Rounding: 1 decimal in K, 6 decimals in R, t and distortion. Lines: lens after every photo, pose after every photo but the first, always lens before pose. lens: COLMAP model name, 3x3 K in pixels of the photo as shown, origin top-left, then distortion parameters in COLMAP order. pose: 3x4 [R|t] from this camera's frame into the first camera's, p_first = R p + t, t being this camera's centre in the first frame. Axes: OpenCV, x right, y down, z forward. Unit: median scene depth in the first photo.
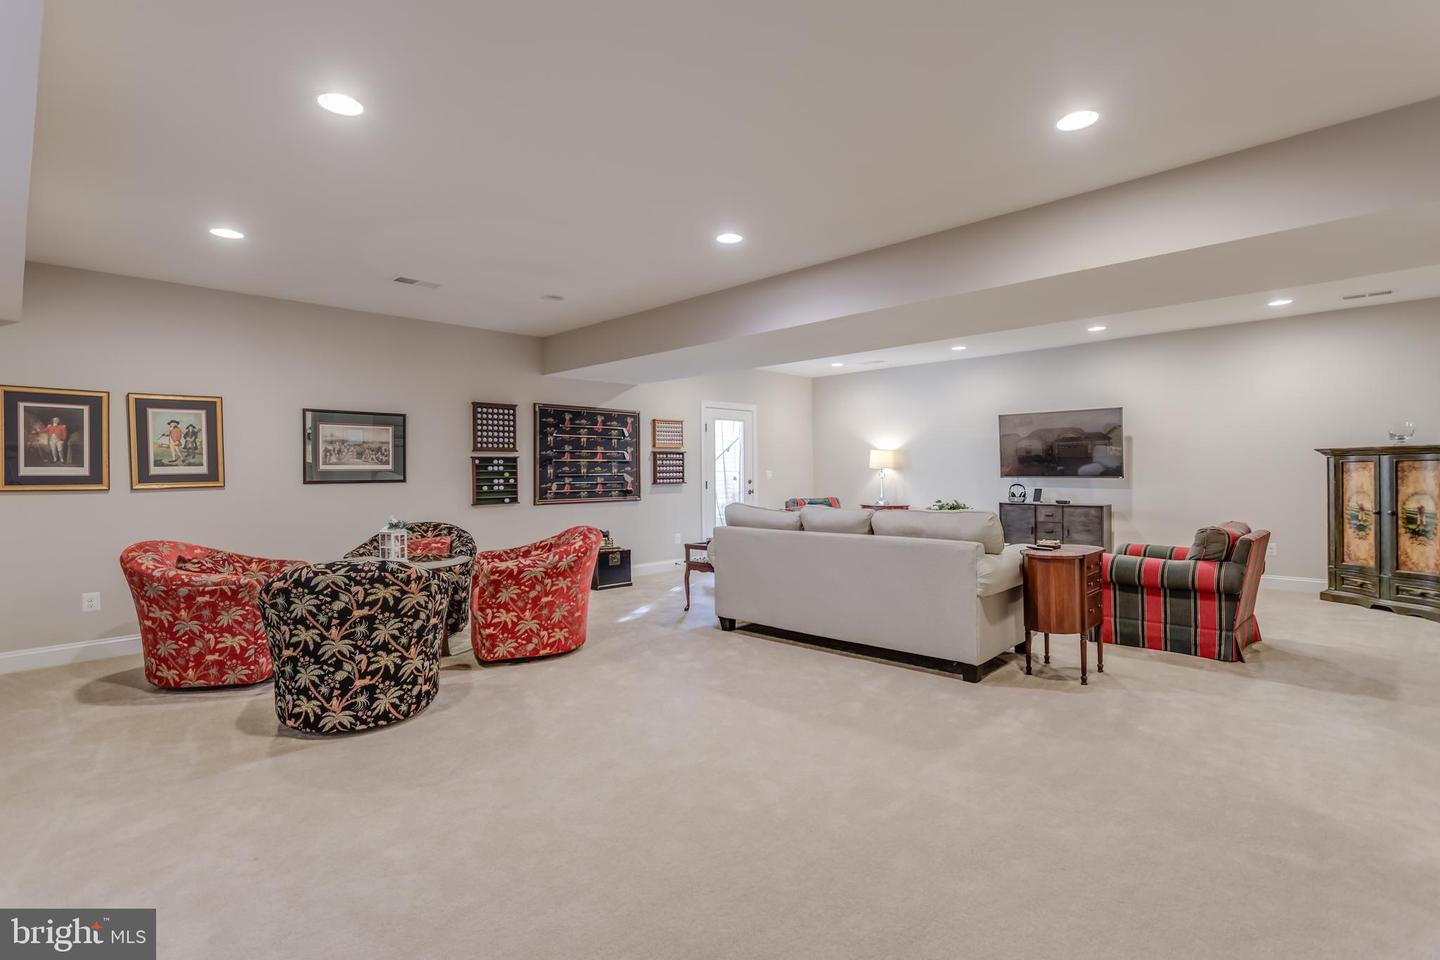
lens RADIAL K [[673.7, 0, 725.1], [0, 673.7, 475.9], [0, 0, 1]] dist [-0.000563, -0.000239]
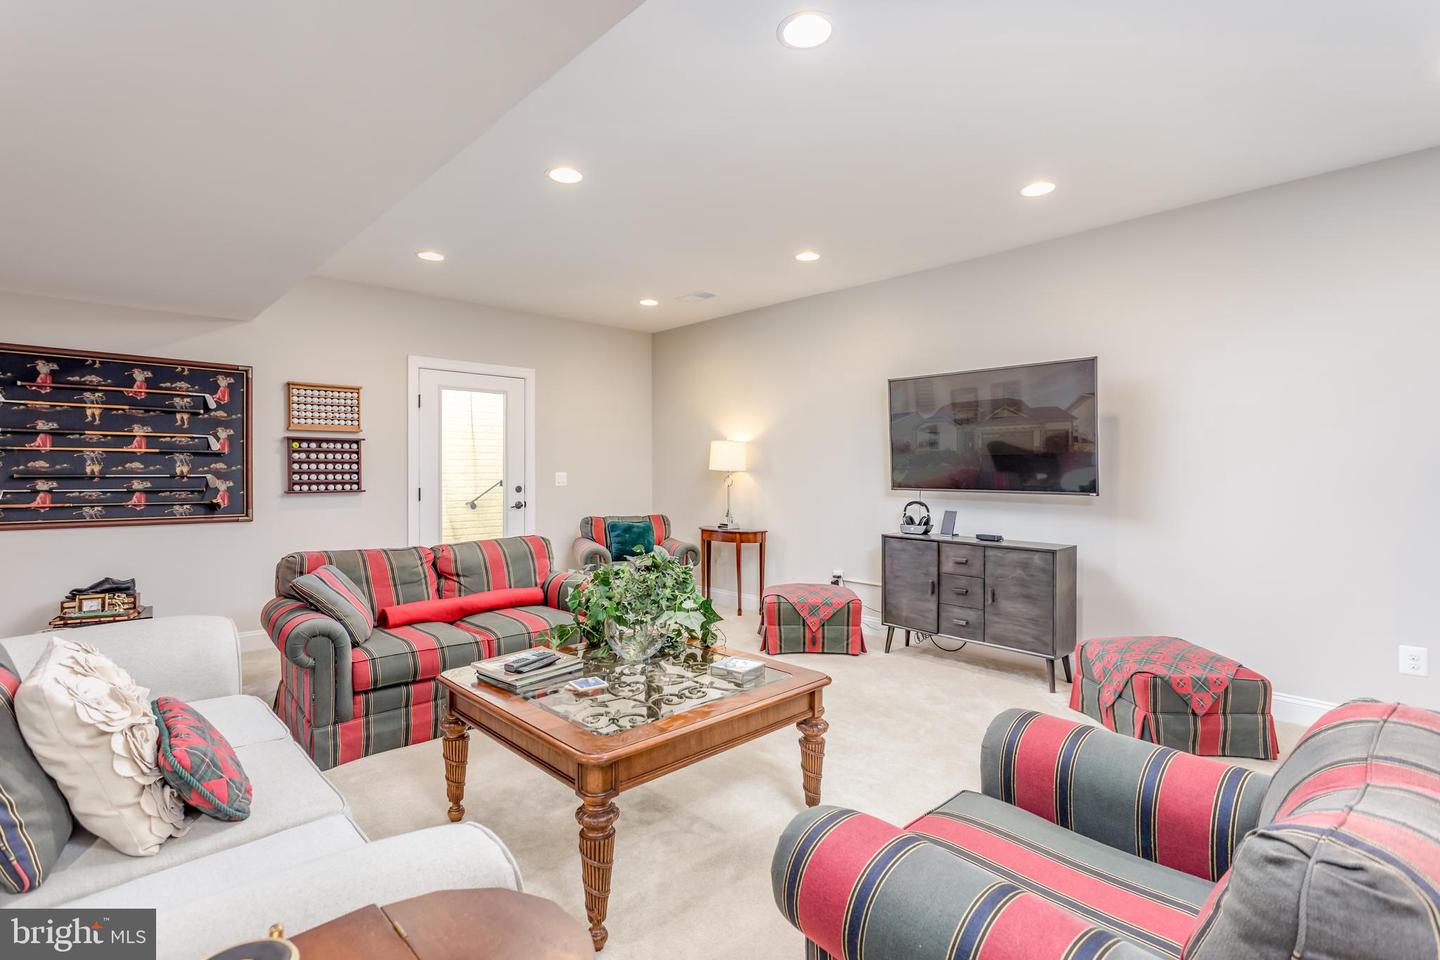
lens RADIAL K [[673.7, 0, 725.1], [0, 673.7, 475.9], [0, 0, 1]] dist [-0.000563, -0.000239]
pose [[0.998954, 0.013239, -0.043763, 0.310848], [-0.013419, 0.999903, -0.003819, -0.005805], [0.043708, 0.004402, 0.999035, 0.447765]]
